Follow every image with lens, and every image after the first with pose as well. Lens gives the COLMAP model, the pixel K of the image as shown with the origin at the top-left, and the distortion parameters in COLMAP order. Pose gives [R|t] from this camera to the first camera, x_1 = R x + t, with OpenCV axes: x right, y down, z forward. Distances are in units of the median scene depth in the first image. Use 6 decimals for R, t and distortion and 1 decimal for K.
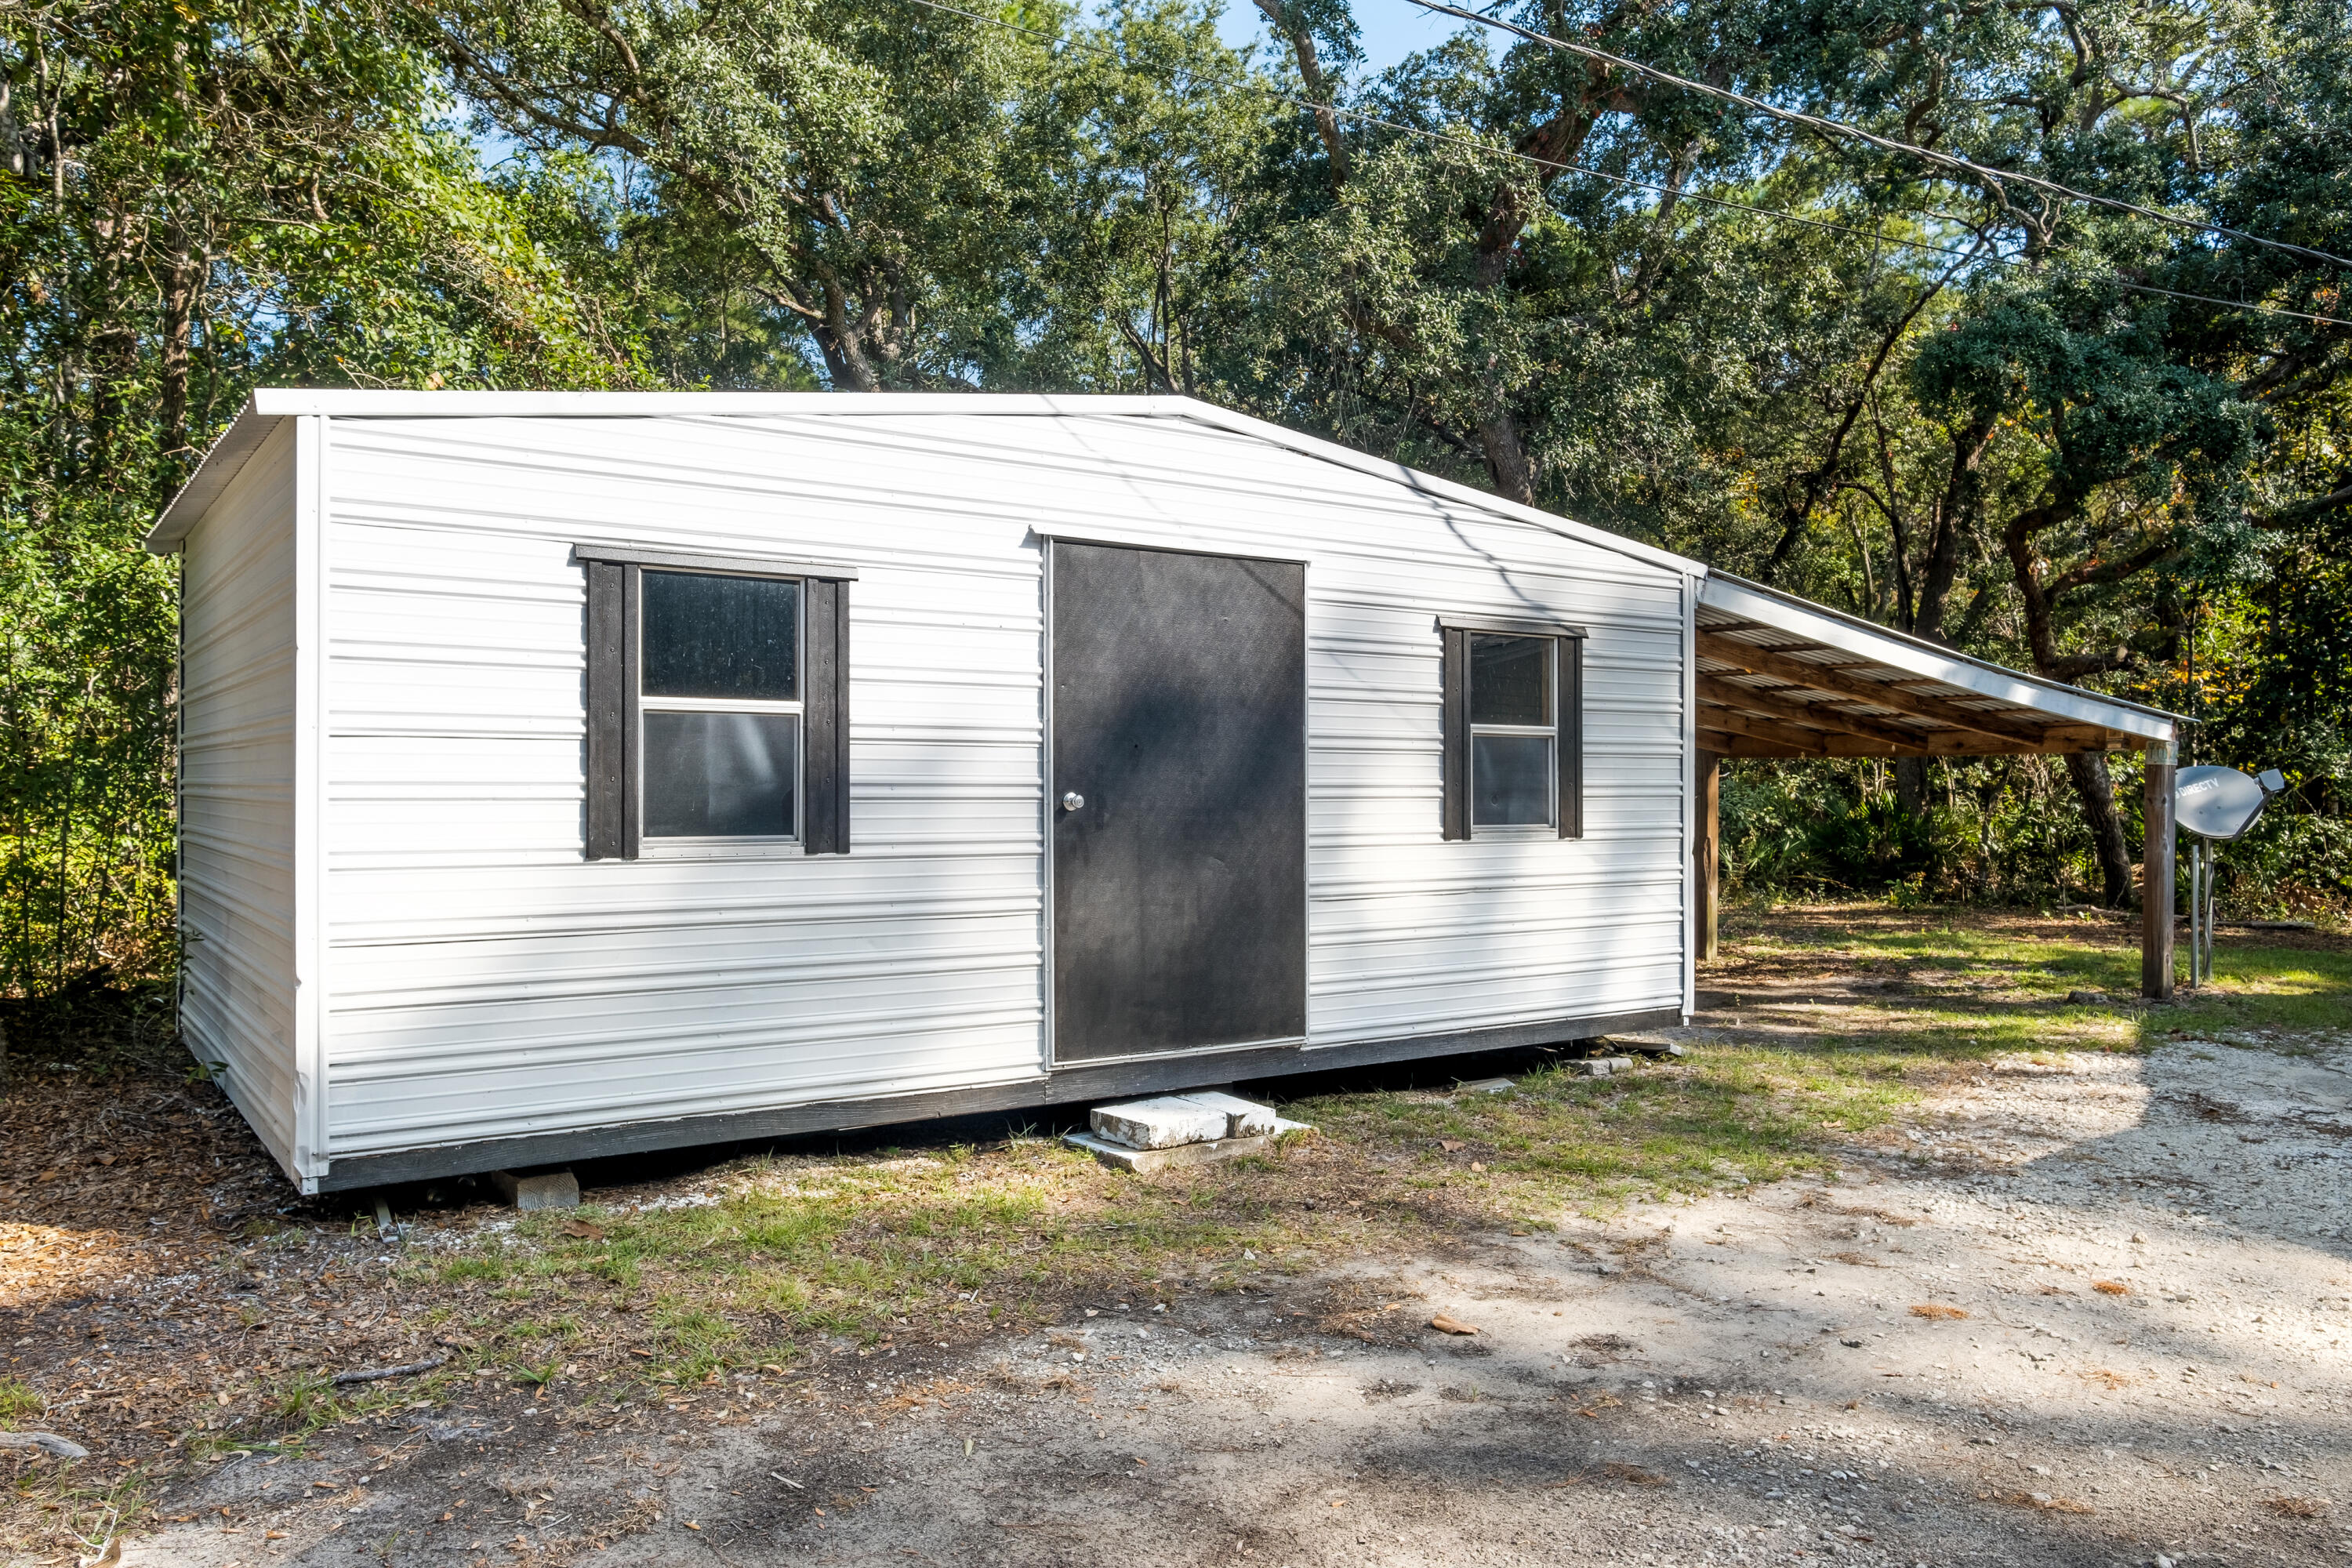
lens RADIAL K [[1689.5, 0, 1174.9], [0, 1689.5, 781.0], [0, 0, 1]] dist [-0.000874, -0.000064]
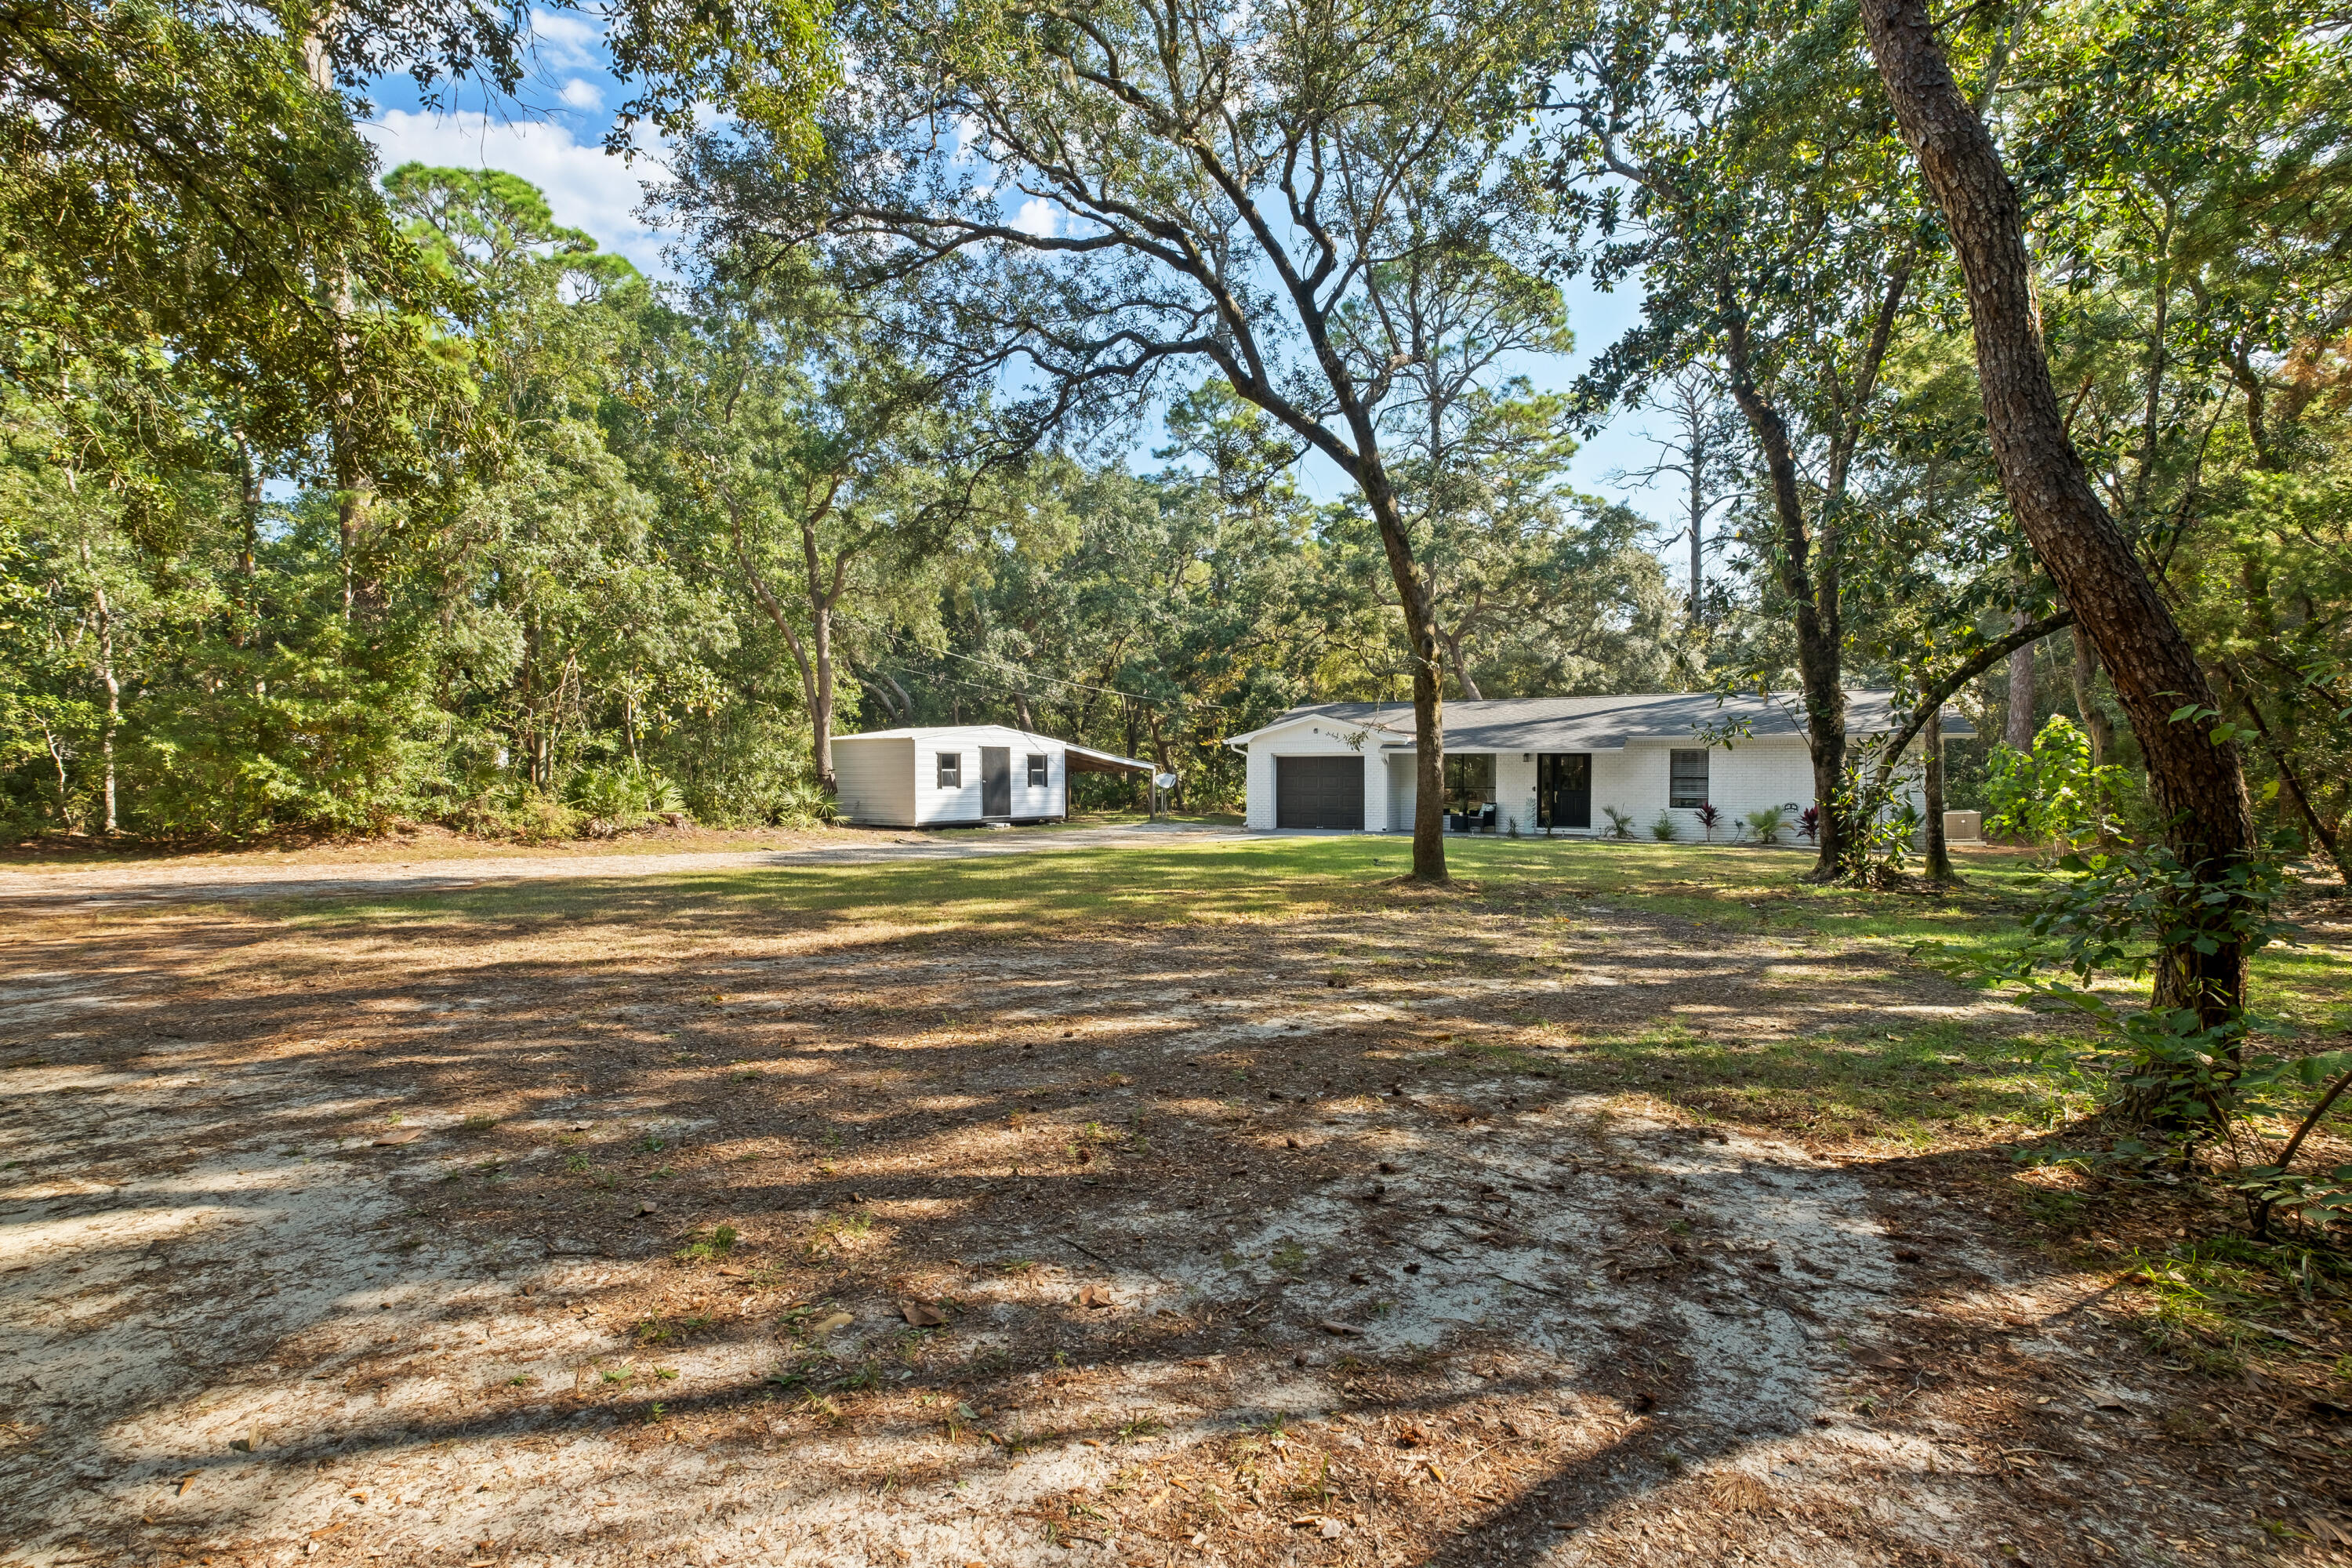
lens RADIAL K [[1158.8, 0, 1178.2], [0, 1158.8, 782.0], [0, 0, 1]] dist [-0.005001, -0.000164]
pose [[0.920992, 0.002881, 0.389571, -1.135711], [-0.002227, 0.999995, -0.002130, 0.021603], [-0.389575, 0.001094, 0.920994, -3.629092]]
